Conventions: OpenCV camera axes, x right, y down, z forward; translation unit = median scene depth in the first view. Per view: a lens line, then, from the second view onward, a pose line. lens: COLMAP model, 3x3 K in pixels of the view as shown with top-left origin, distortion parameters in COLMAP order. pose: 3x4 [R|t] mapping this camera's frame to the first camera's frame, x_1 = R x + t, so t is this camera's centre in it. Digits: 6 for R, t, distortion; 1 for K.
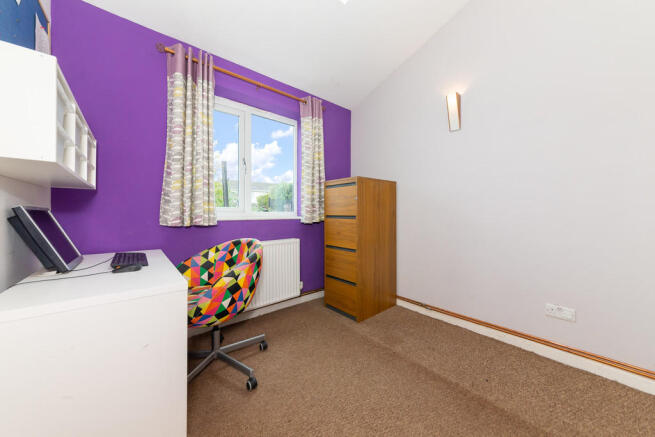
lens RADIAL K [[229.8, 0, 329.0], [0, 229.8, 212.6], [0, 0, 1]] dist [0.000794, 0.000066]
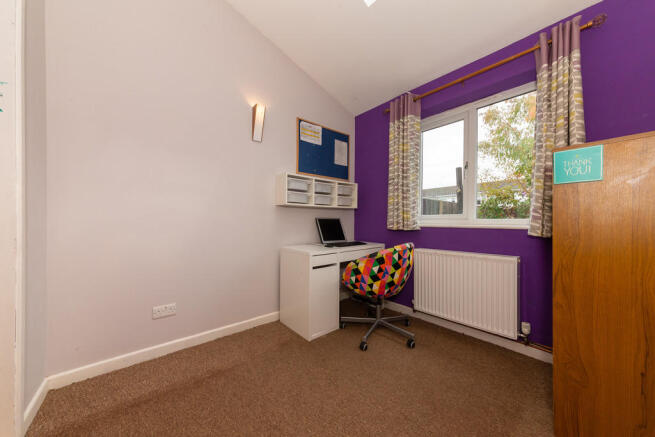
lens RADIAL K [[229.8, 0, 330.7], [0, 229.8, 220.8], [0, 0, 1]] dist [0.000794, 0.000066]
pose [[0.018083, -0.001158, -0.999836, 0.646911], [-0.004557, 0.999989, -0.001240, 0.007471], [0.999826, 0.004579, 0.018078, 0.502418]]
